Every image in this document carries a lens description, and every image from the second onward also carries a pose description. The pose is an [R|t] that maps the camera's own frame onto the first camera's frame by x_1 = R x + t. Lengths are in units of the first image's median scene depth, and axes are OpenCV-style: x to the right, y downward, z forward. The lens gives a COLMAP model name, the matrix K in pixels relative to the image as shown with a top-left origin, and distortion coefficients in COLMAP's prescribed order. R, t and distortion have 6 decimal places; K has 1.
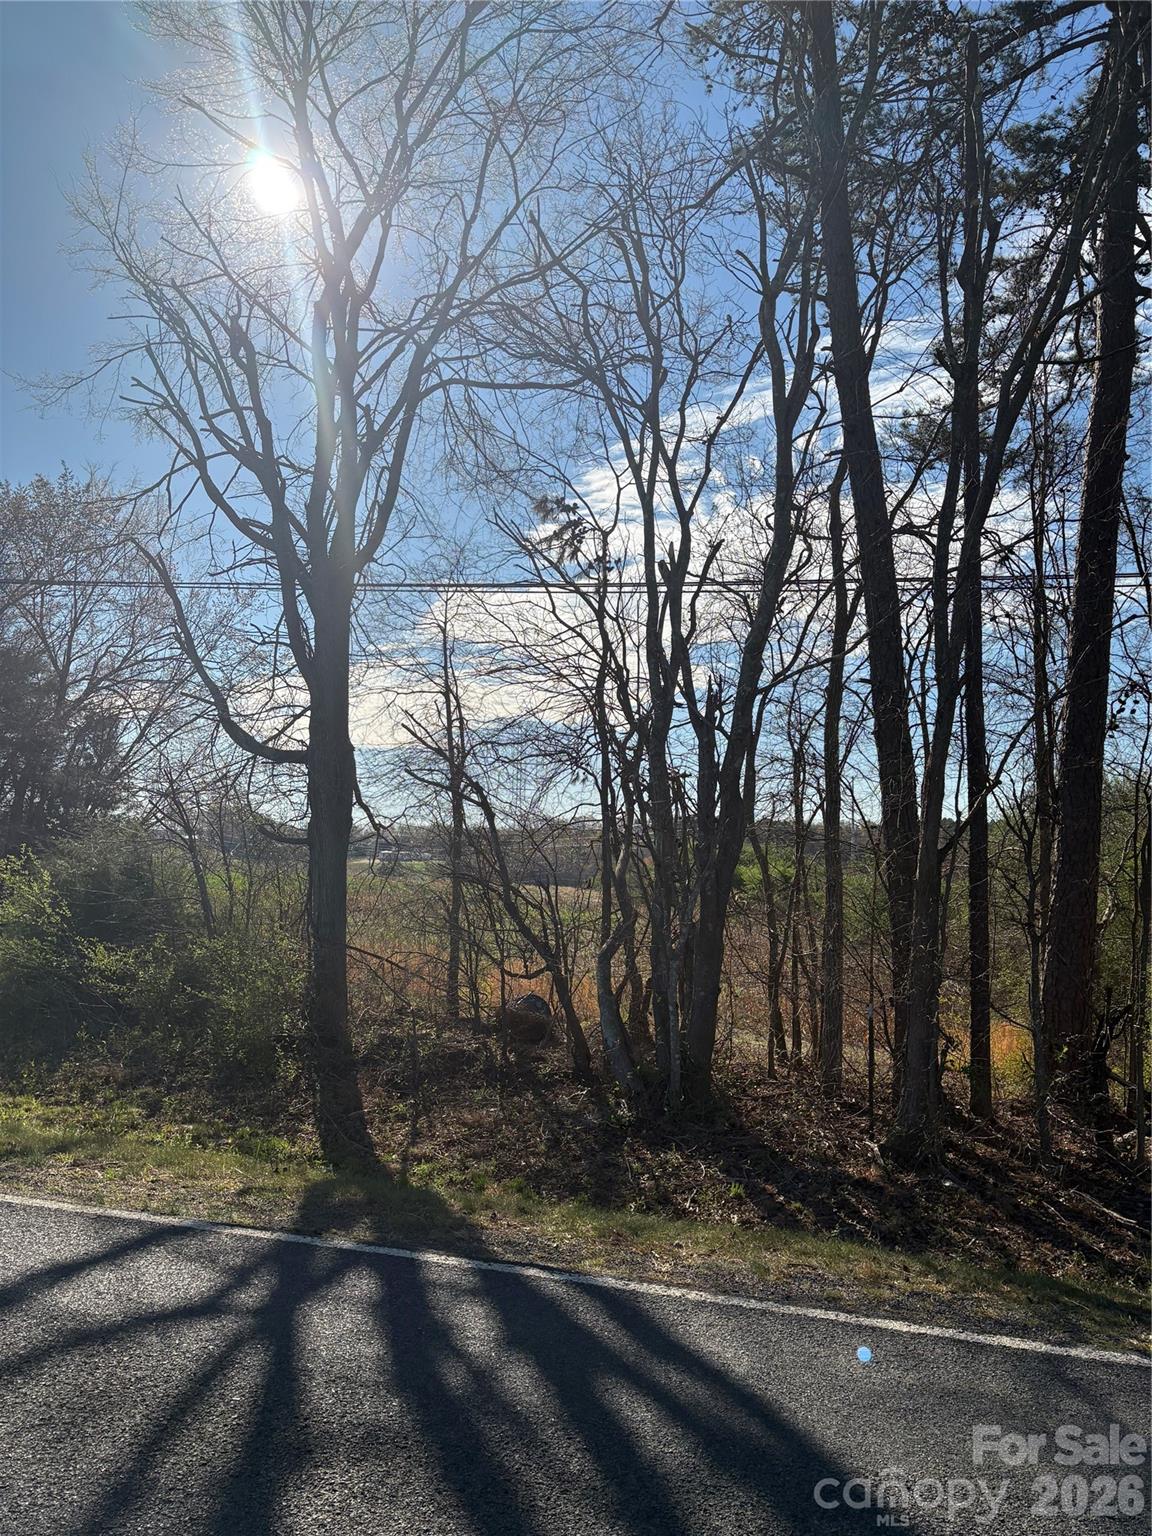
lens RADIAL K [[1160.1, 0, 569.3], [0, 1160.1, 778.5], [0, 0, 1]] dist [0.051140, -0.052815]
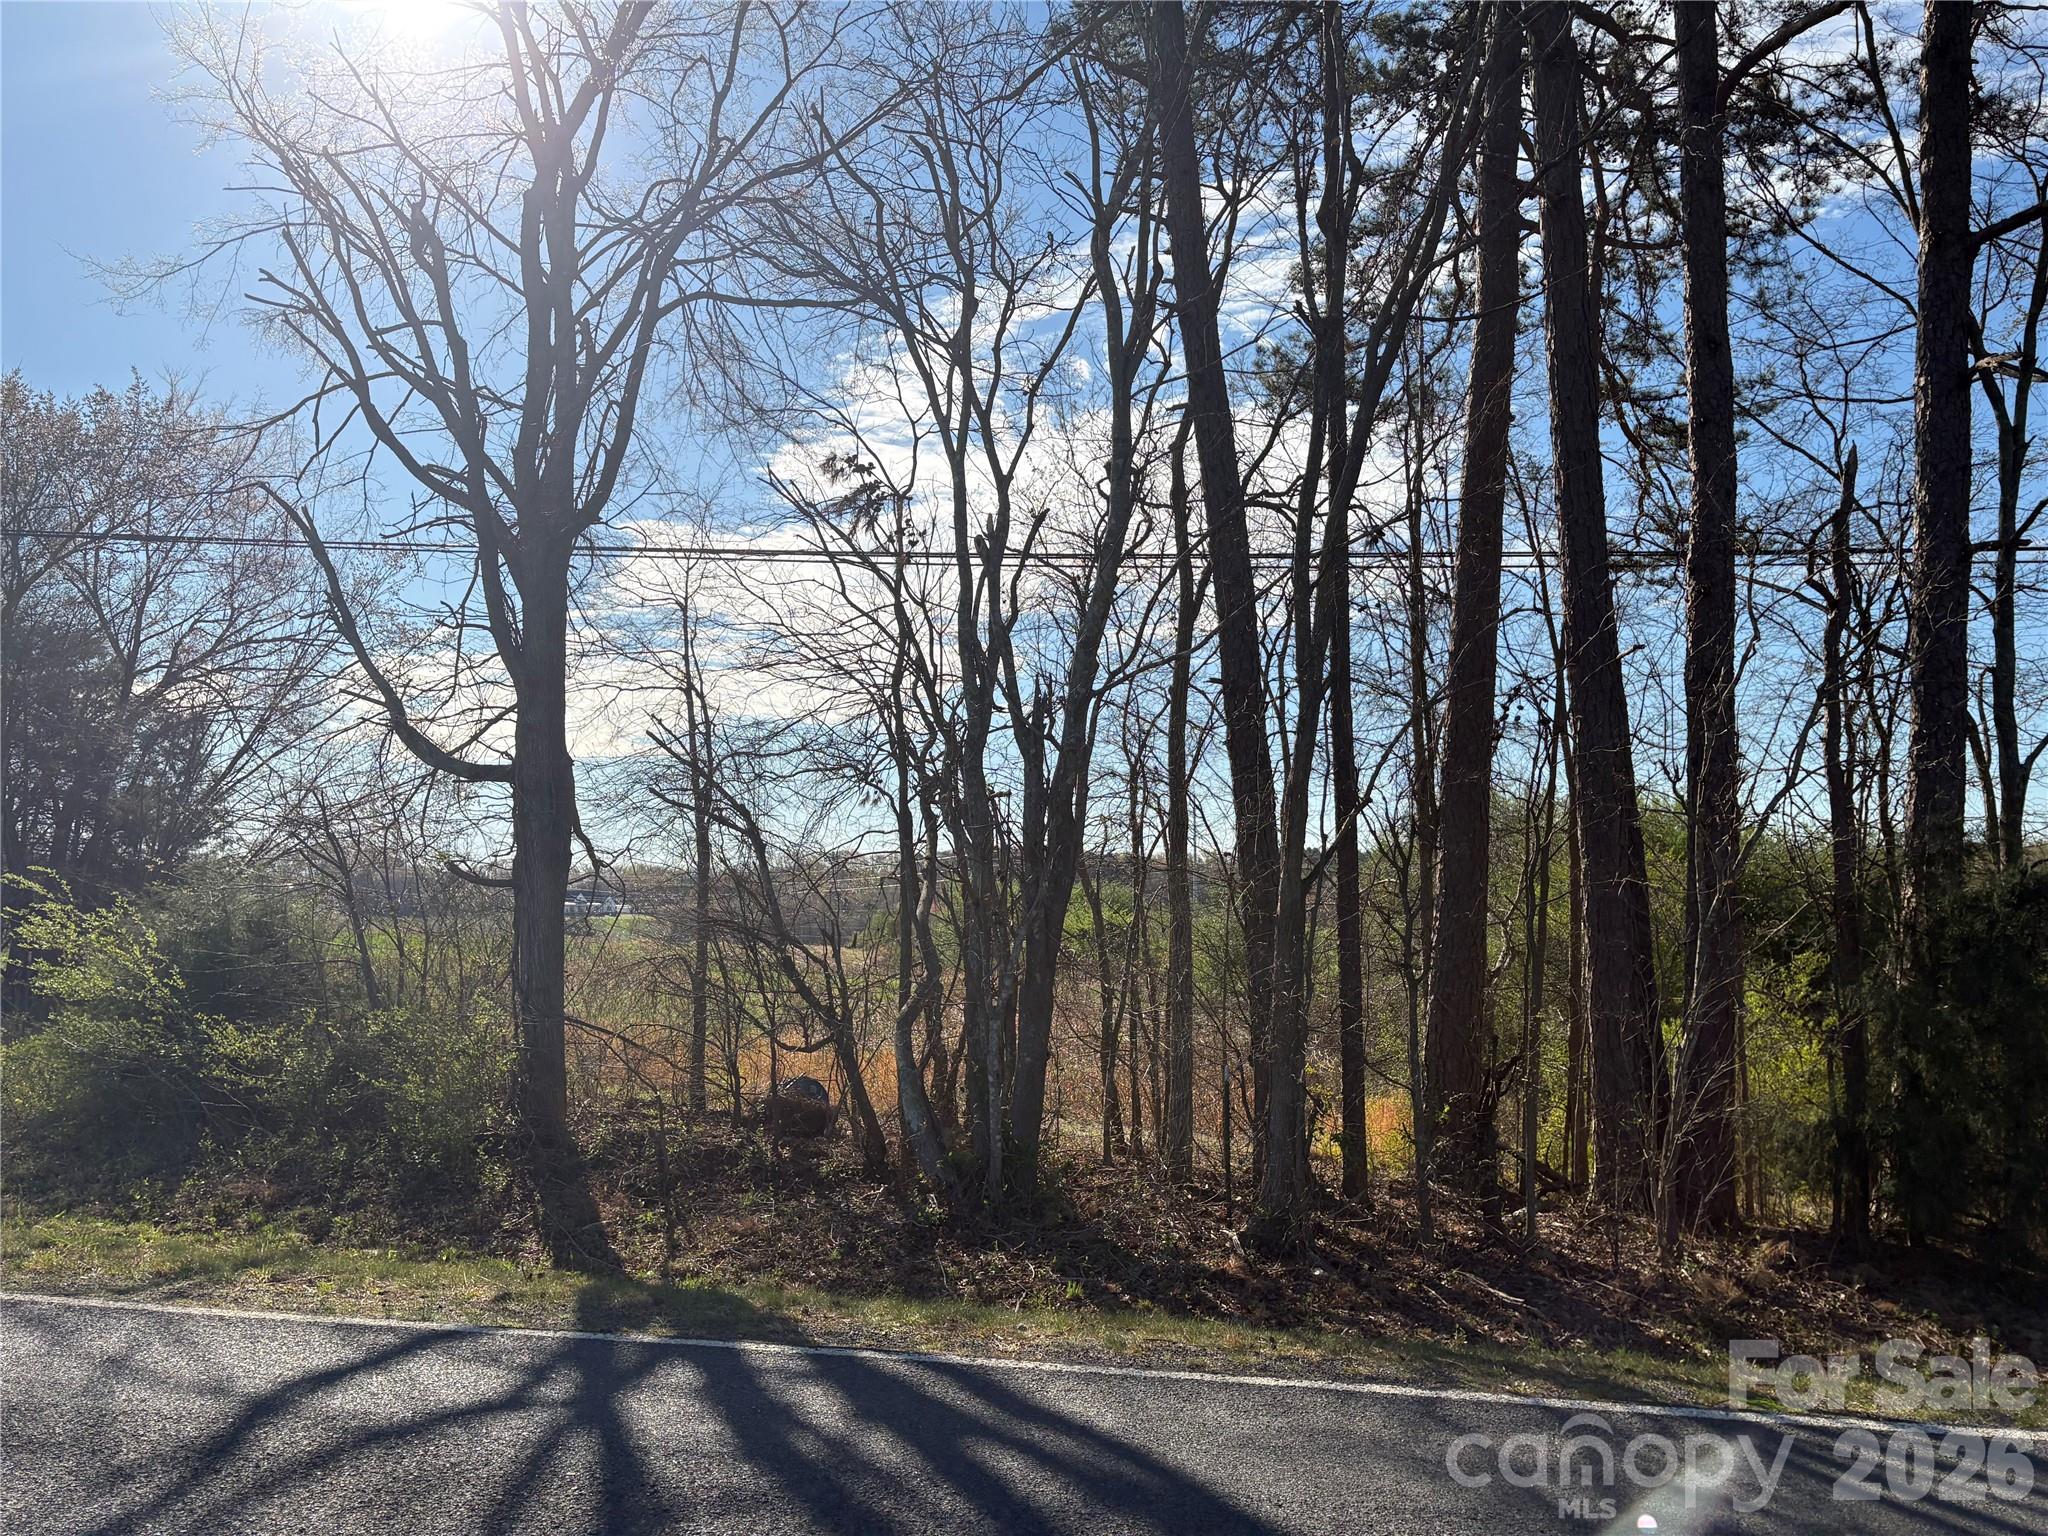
lens RADIAL K [[1540.4, 0, 1037.3], [0, 1540.4, 762.8], [0, 0, 1]] dist [0.057938, -0.064721]
pose [[0.990661, -0.002343, 0.136325, -0.024810], [0.005562, 0.999715, -0.023237, 0.000314], [-0.136231, 0.023778, 0.990392, -0.078117]]
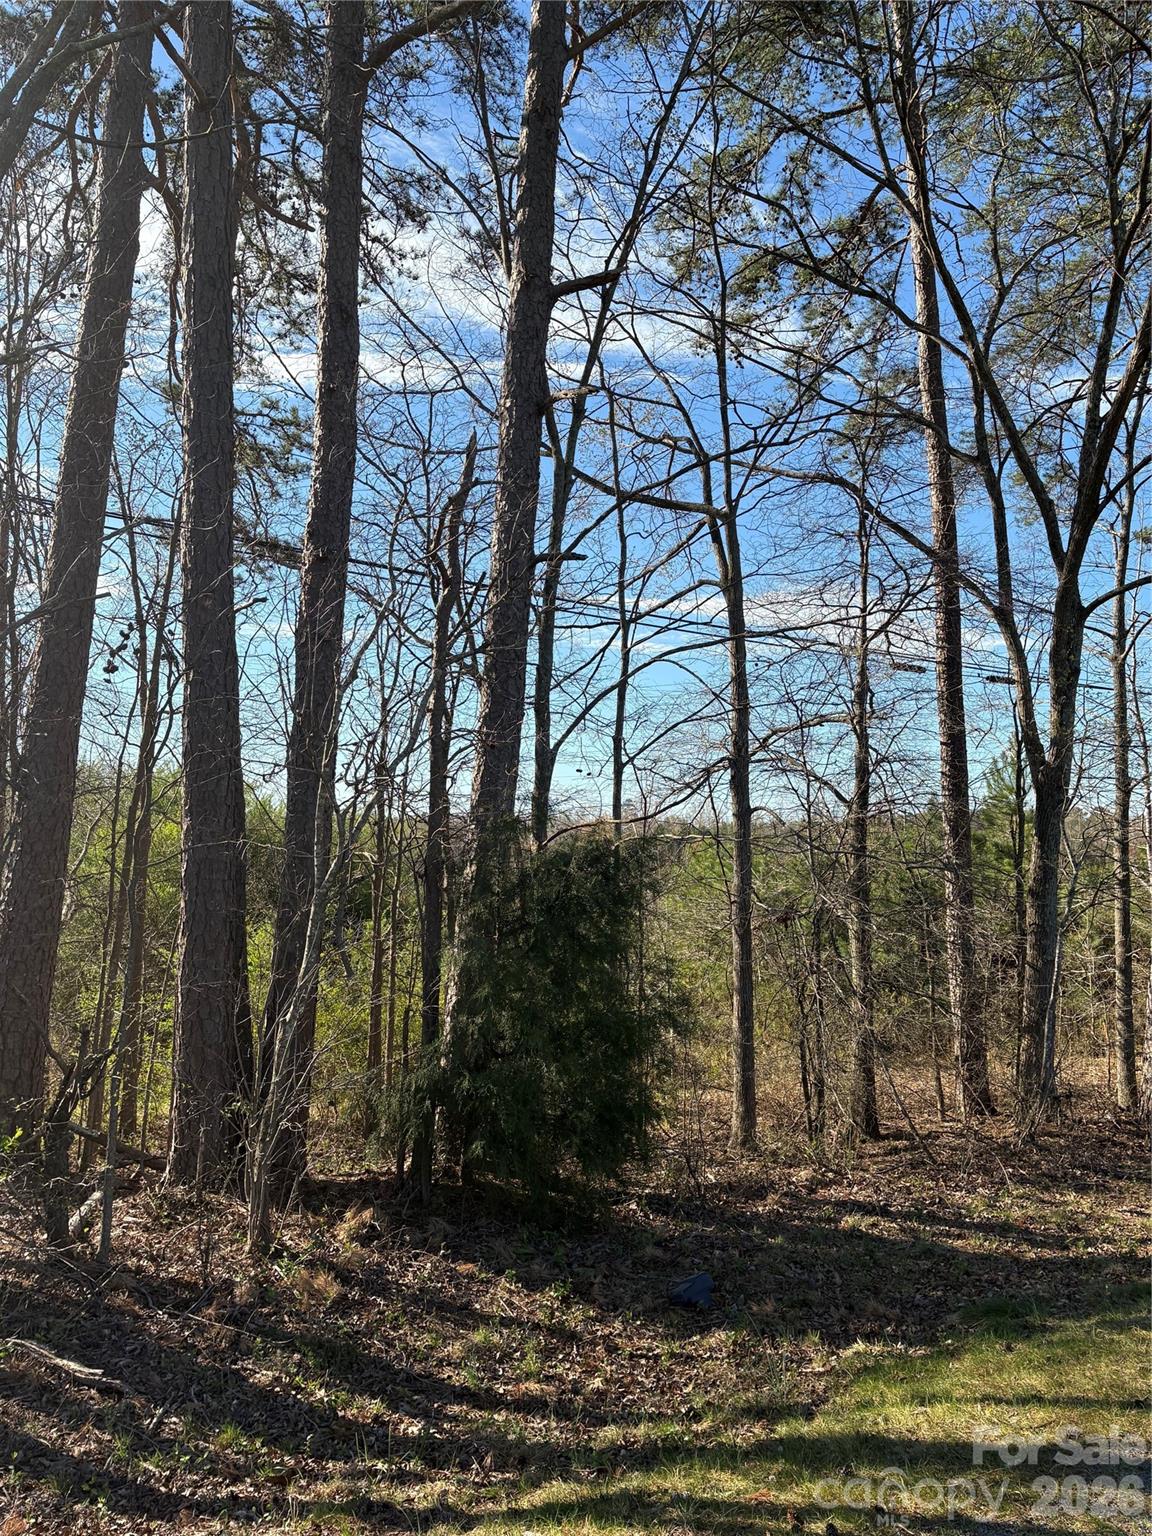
lens RADIAL K [[1157.8, 0, 575.7], [0, 1157.8, 782.1], [0, 0, 1]] dist [0.067521, -0.062747]
pose [[0.657293, 0.044468, 0.752322, 0.087082], [-0.052669, 0.998527, -0.013005, 0.016926], [-0.751792, -0.031076, 0.658667, 0.233843]]
